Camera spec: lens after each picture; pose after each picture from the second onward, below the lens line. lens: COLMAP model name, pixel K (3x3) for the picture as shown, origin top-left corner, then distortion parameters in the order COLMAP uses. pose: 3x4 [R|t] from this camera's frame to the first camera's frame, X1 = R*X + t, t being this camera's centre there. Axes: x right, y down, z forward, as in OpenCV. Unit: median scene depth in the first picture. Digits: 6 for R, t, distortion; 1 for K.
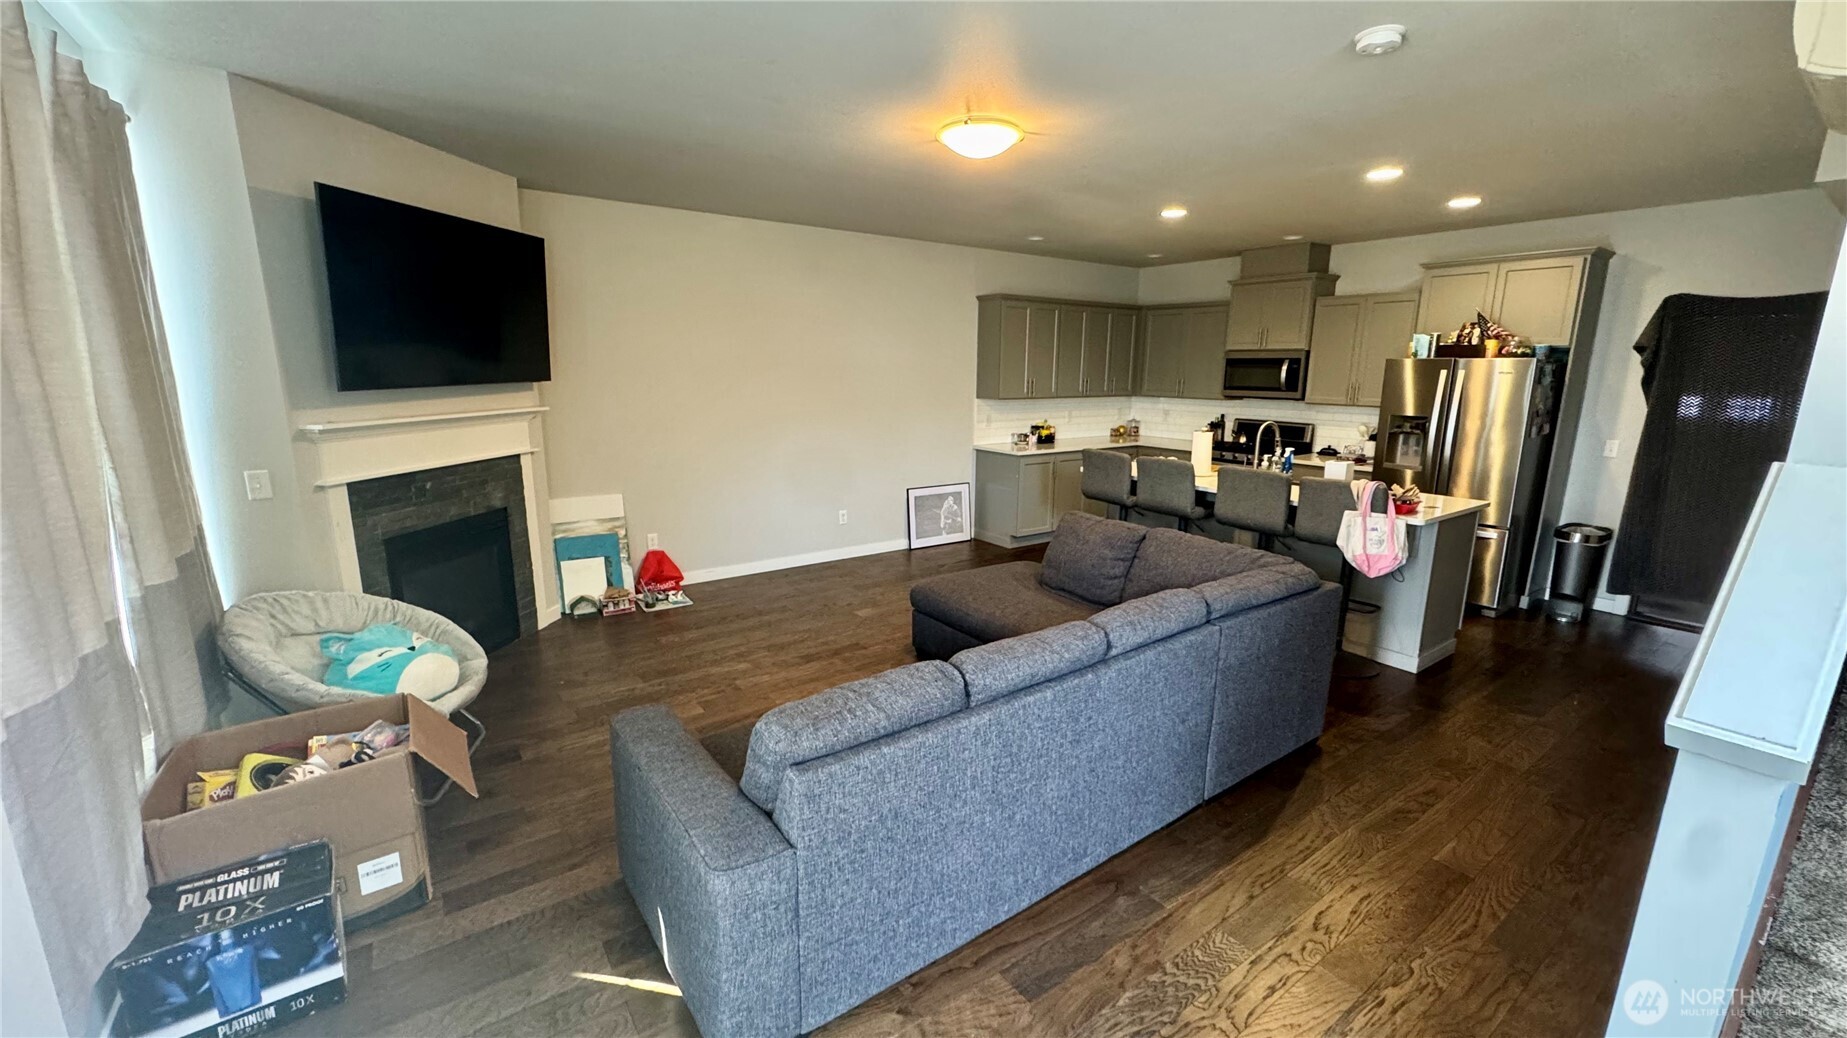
lens RADIAL K [[738.1, 0, 921.6], [0, 738.1, 522.7], [0, 0, 1]] dist [-0.003782, 0.000061]
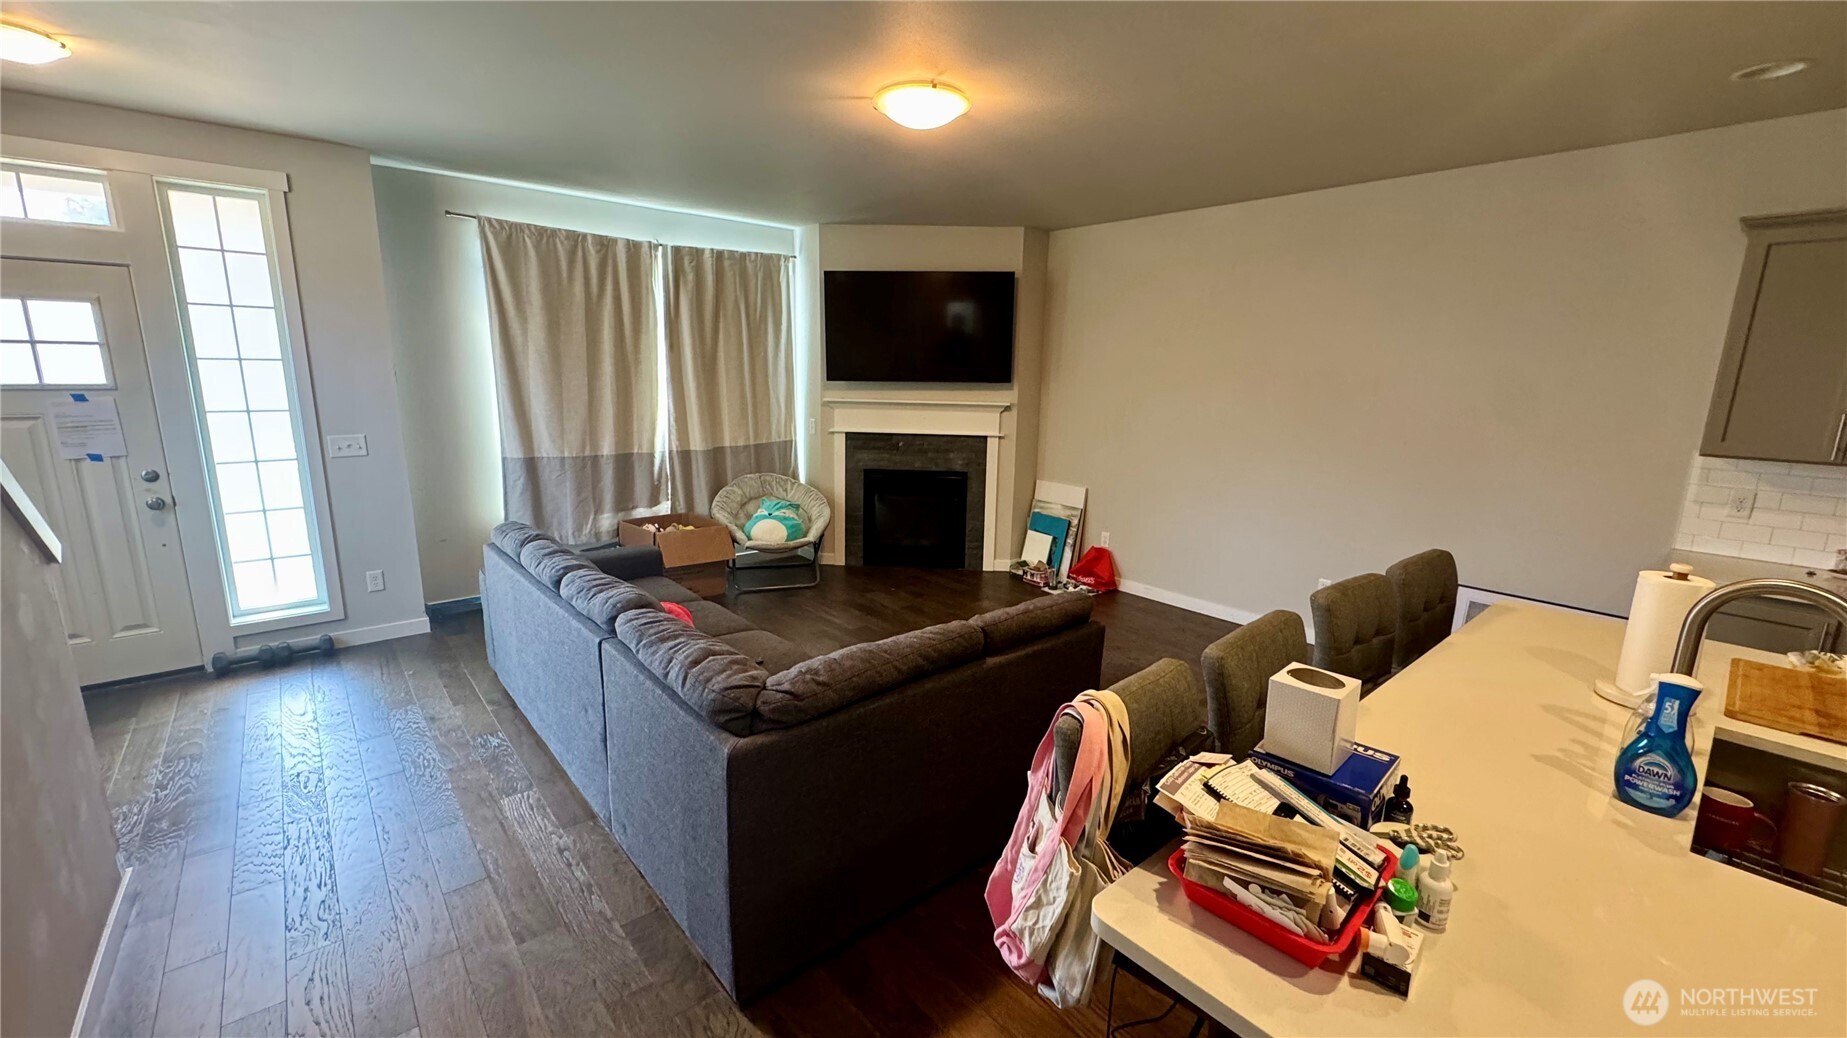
lens RADIAL K [[738.1, 0, 920.5], [0, 738.1, 516.0], [0, 0, 1]] dist [-0.003782, 0.000061]
pose [[0.079697, 0.189950, -0.978554, 0.790122], [-0.227259, 0.959286, 0.167701, -0.152505], [0.970568, 0.209020, 0.119620, 0.756460]]
